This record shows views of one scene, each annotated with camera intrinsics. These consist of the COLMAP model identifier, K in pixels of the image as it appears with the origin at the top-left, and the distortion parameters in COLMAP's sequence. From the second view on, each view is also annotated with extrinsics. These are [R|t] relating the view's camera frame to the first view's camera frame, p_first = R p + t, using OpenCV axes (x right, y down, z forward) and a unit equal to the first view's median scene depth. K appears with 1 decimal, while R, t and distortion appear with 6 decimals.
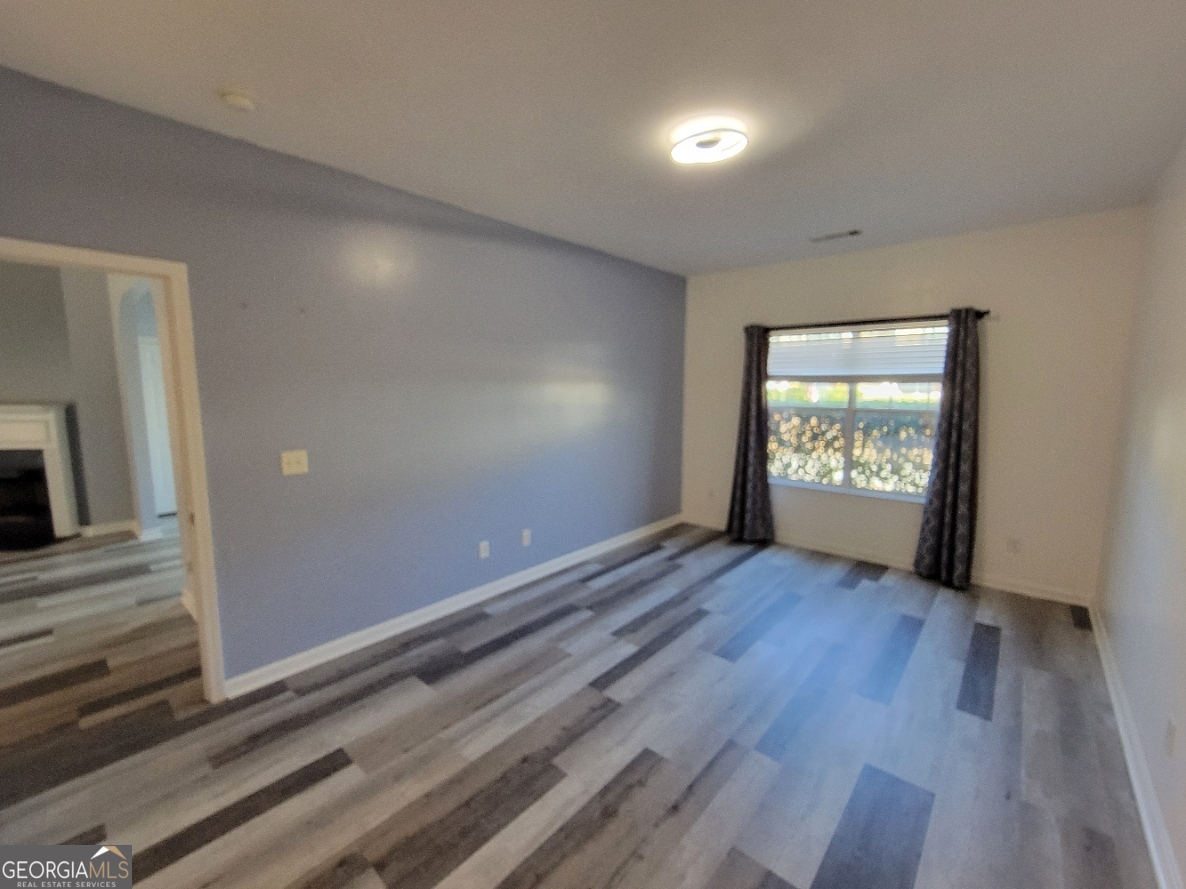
lens RADIAL K [[488.7, 0, 598.5], [0, 488.7, 445.2], [0, 0, 1]] dist [-0.007864, 0.001914]
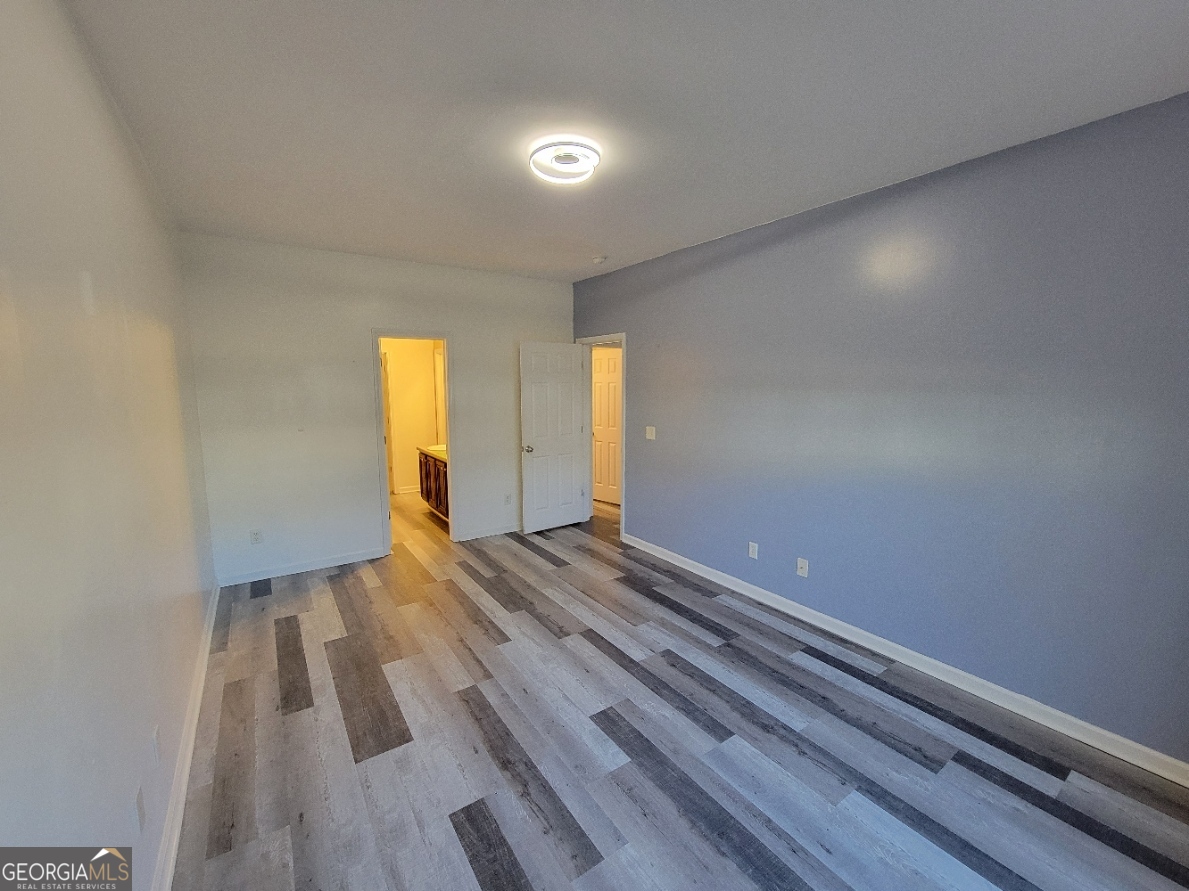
lens RADIAL K [[489.9, 0, 600.1], [0, 489.9, 445.6], [0, 0, 1]] dist [-0.007864, 0.001914]
pose [[-0.241652, 0.124469, -0.962347, 1.180852], [-0.118240, 0.980572, 0.156517, -0.184243], [0.963132, 0.151610, -0.222240, 1.283763]]
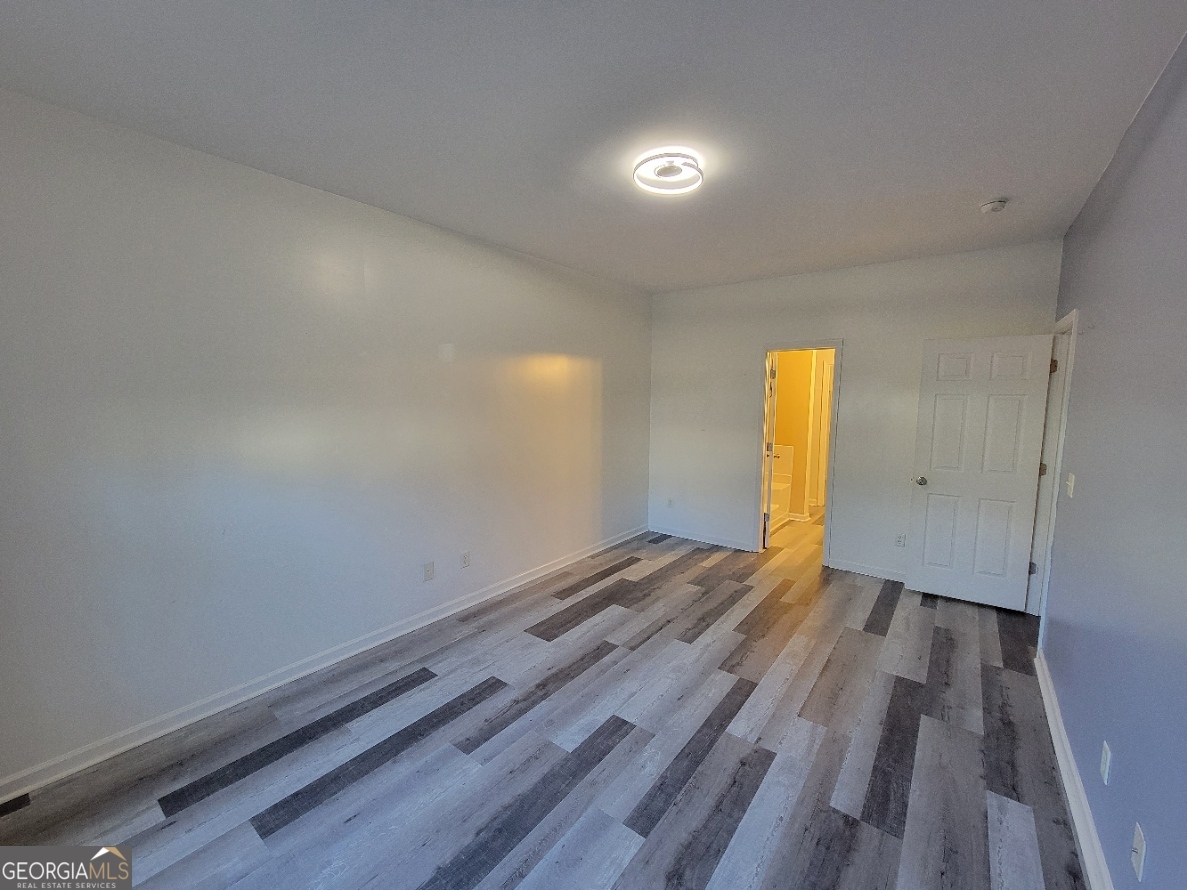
lens RADIAL K [[489.1, 0, 593.0], [0, 489.1, 446.9], [0, 0, 1]] dist [-0.007864, 0.001914]
pose [[-0.998384, -0.002540, -0.056767, 0.413534], [-0.015663, 0.972601, 0.231951, -0.263678], [0.054622, 0.232465, -0.971070, 1.971395]]
